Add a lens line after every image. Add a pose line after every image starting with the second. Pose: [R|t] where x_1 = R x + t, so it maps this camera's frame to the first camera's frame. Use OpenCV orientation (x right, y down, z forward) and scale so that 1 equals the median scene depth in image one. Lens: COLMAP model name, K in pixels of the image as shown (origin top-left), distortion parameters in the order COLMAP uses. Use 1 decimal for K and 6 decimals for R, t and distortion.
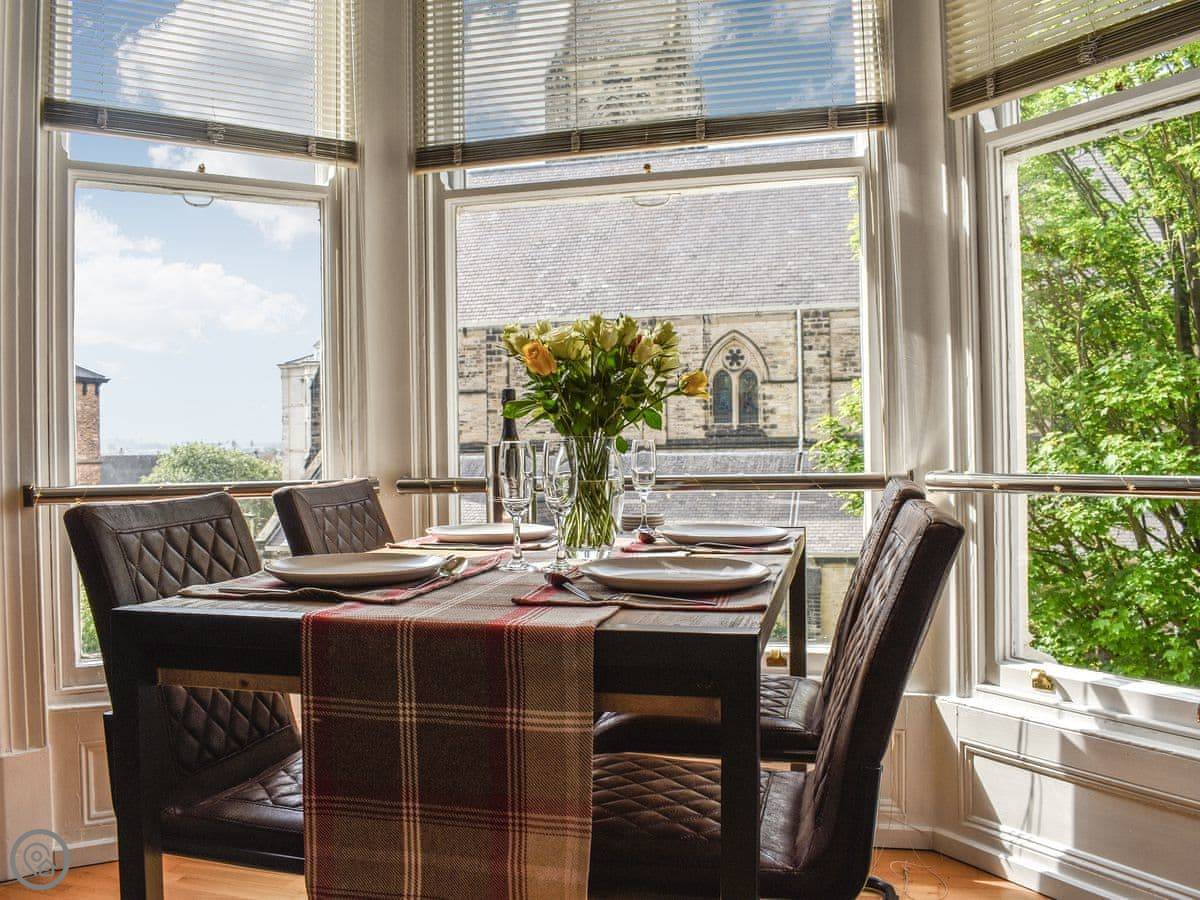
lens RADIAL K [[1051.5, 0, 601.3], [0, 1051.5, 485.4], [0, 0, 1]] dist [-0.012979, -0.001336]
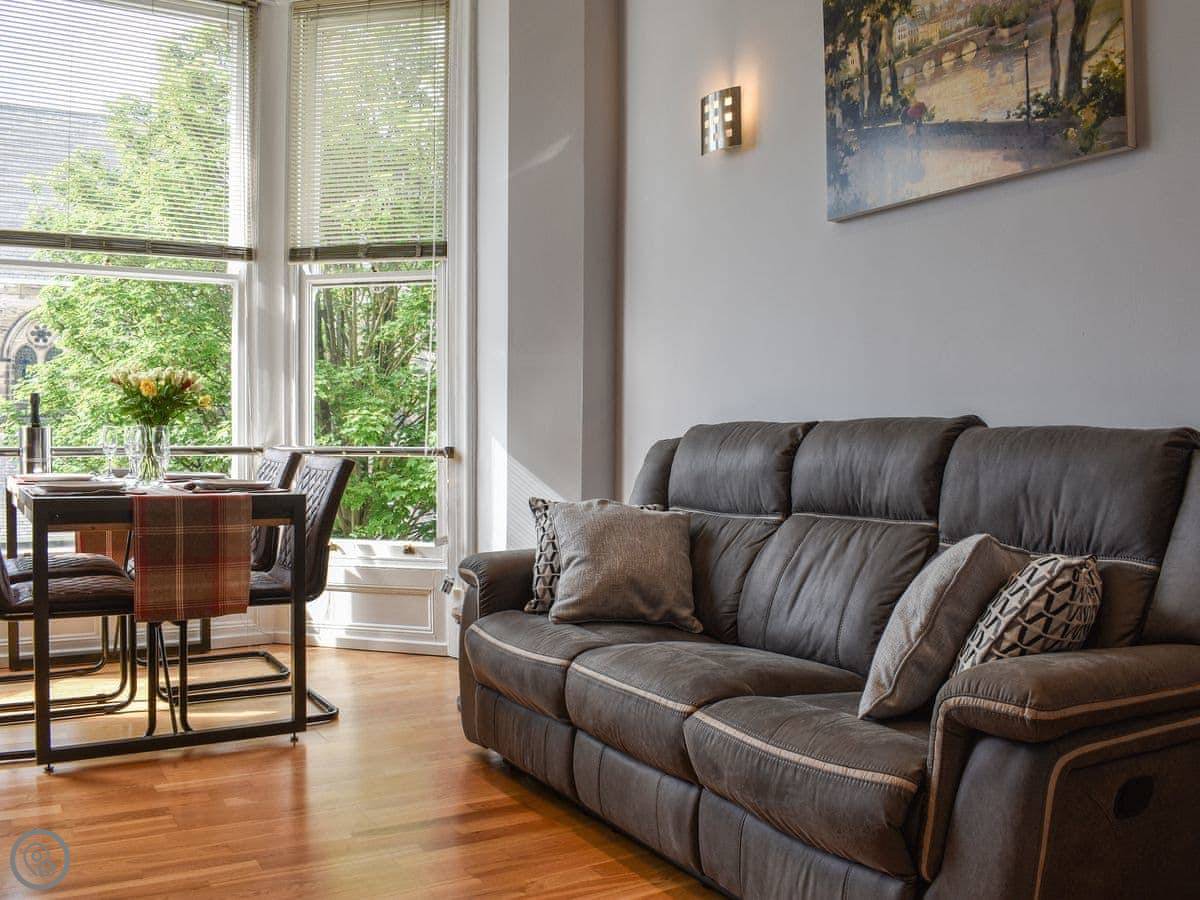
lens RADIAL K [[1079.6, 0, 600.0], [0, 1079.6, 450.0], [0, 0, 1]] dist [-0.116558, 0.008297]
pose [[0.710179, 0.003200, 0.704014, -0.664059], [0.012466, 0.999776, -0.017119, 0.037757], [-0.703911, 0.020934, 0.709980, -0.829696]]
